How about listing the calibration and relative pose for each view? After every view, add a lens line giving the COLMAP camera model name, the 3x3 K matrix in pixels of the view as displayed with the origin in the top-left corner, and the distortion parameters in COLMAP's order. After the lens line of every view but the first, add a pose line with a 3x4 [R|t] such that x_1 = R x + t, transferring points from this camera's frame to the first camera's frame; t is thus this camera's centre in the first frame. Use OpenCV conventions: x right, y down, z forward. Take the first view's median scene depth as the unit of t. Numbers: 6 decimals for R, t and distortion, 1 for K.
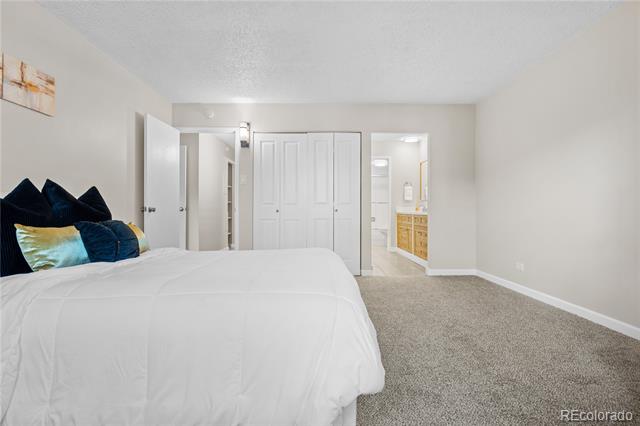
lens RADIAL K [[326.6, 0, 318.4], [0, 326.6, 210.6], [0, 0, 1]] dist [0.000966, 0.002656]
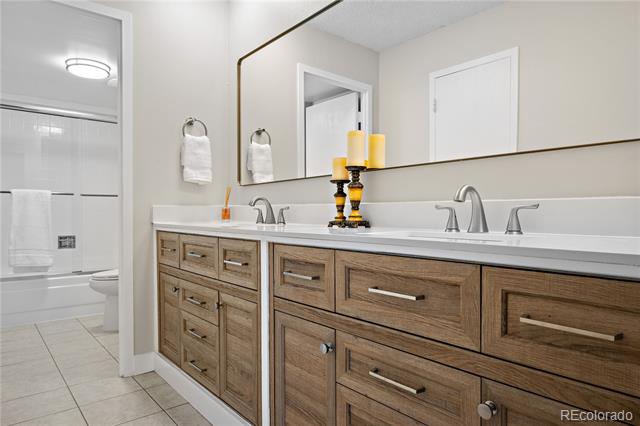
lens RADIAL K [[397.6, 0, 318.4], [0, 397.6, 216.9], [0, 0, 1]] dist [0.003459, 0.000313]
pose [[0.773383, -0.013366, 0.633798, 0.207865], [0.009097, 0.999909, 0.009985, -0.007076], [-0.633874, -0.001957, 0.773434, 1.020496]]
